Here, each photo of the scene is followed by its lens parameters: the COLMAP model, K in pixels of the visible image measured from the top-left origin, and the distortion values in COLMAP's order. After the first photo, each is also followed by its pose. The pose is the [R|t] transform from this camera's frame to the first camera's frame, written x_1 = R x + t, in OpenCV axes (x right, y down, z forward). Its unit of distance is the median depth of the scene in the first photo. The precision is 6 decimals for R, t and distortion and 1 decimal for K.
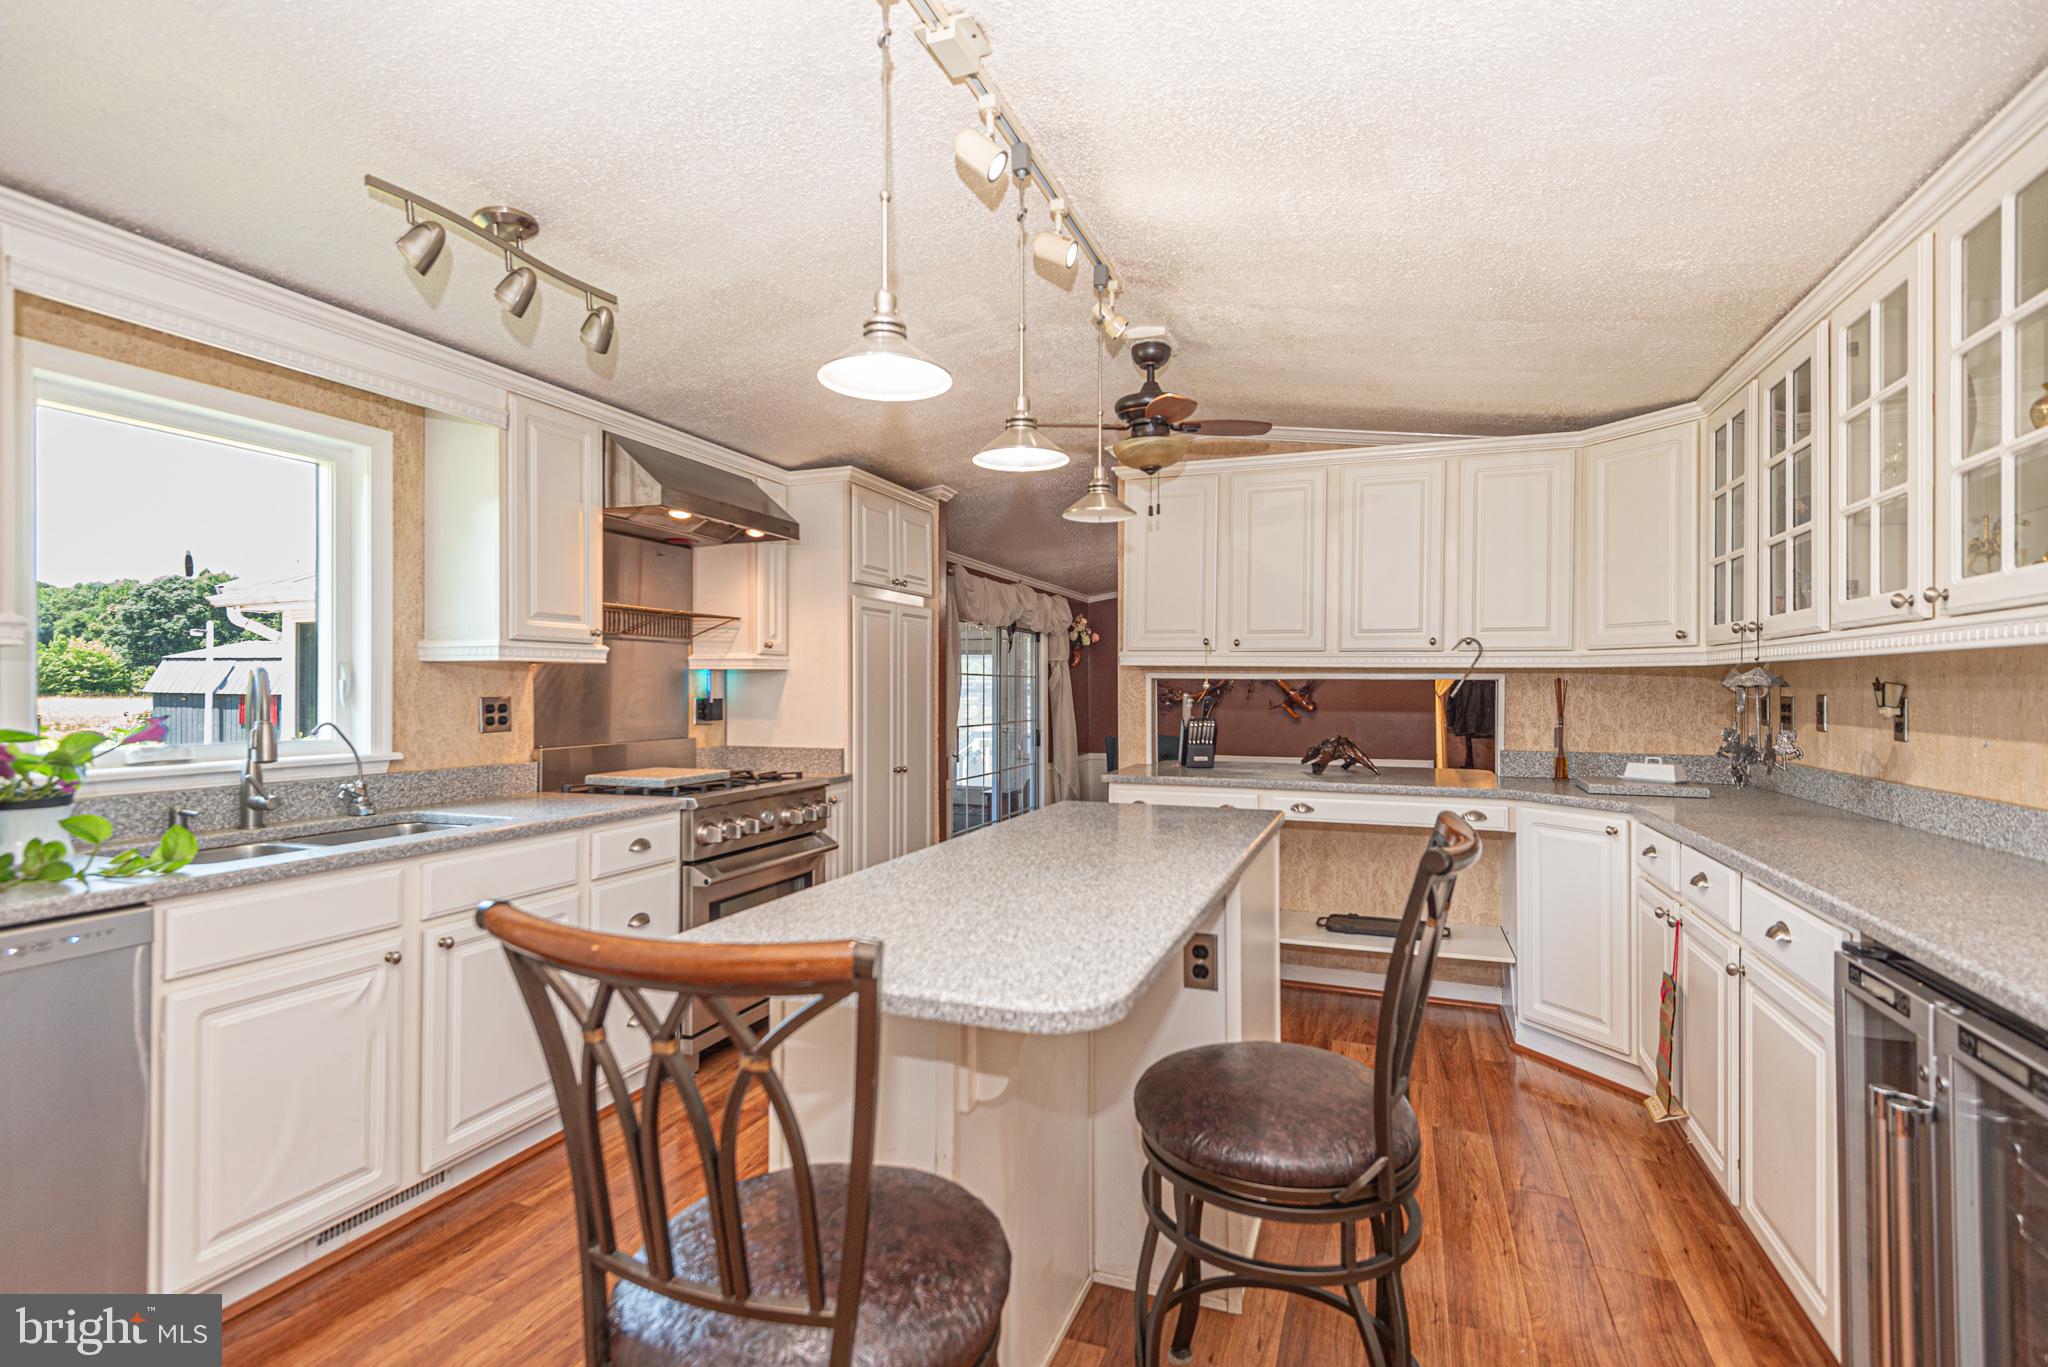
lens RADIAL K [[987.1, 0, 1059.9], [0, 987.1, 678.0], [0, 0, 1]] dist [0.035193, -0.024346]
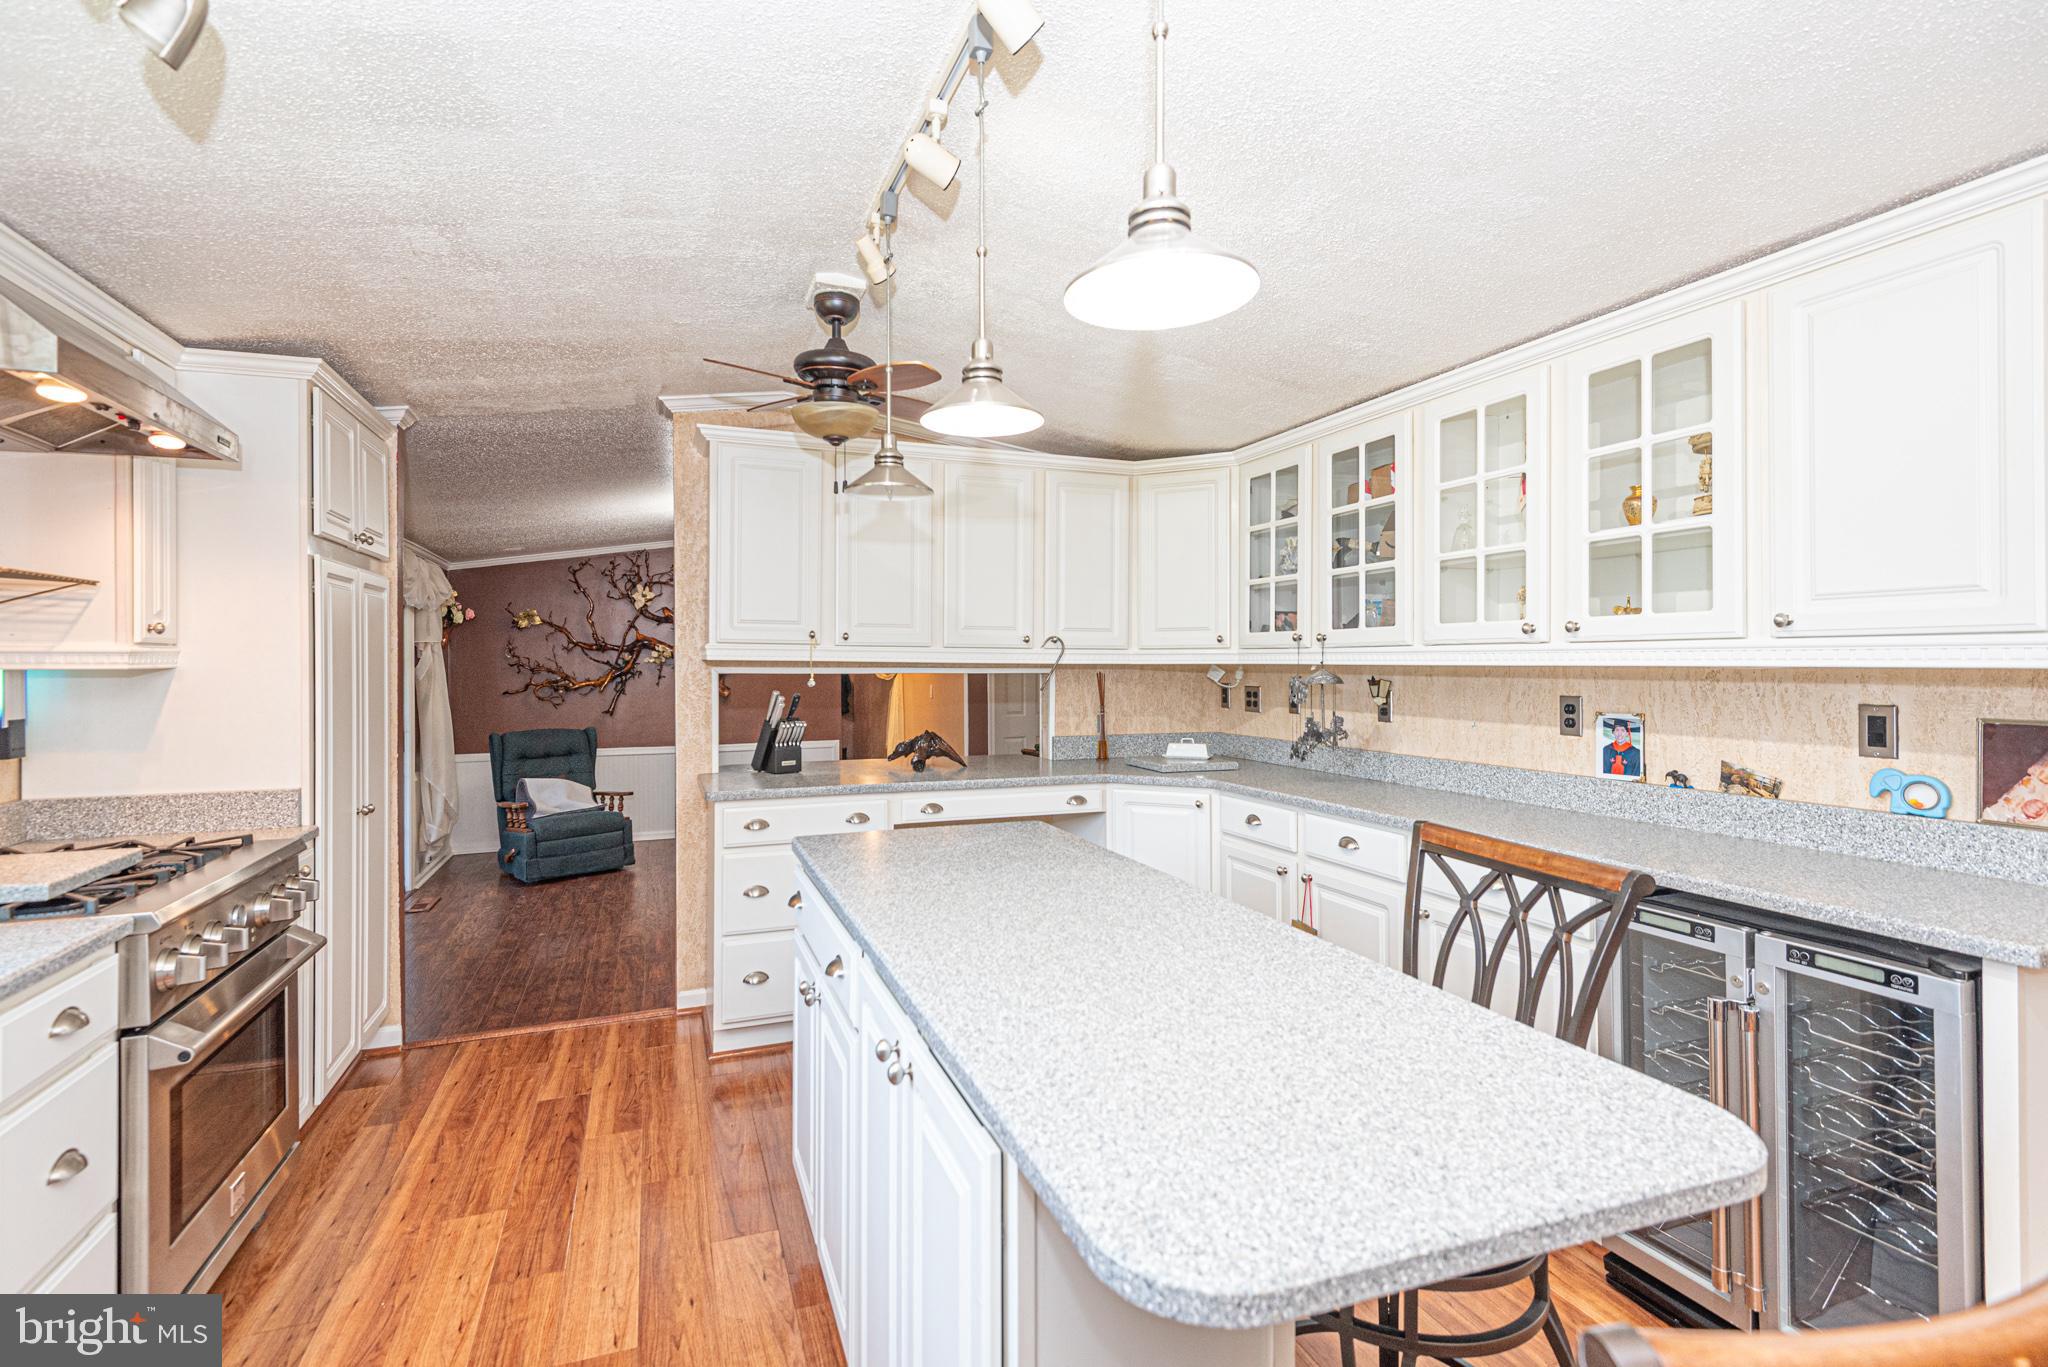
lens RADIAL K [[943.6, 0, 1029.9], [0, 943.6, 660.7], [0, 0, 1]] dist [0.010685, -0.005672]
pose [[0.766626, -0.001438, 0.642092, -0.309942], [-0.003613, 0.999972, 0.006553, -0.023365], [-0.642084, -0.007344, 0.766599, 0.254938]]
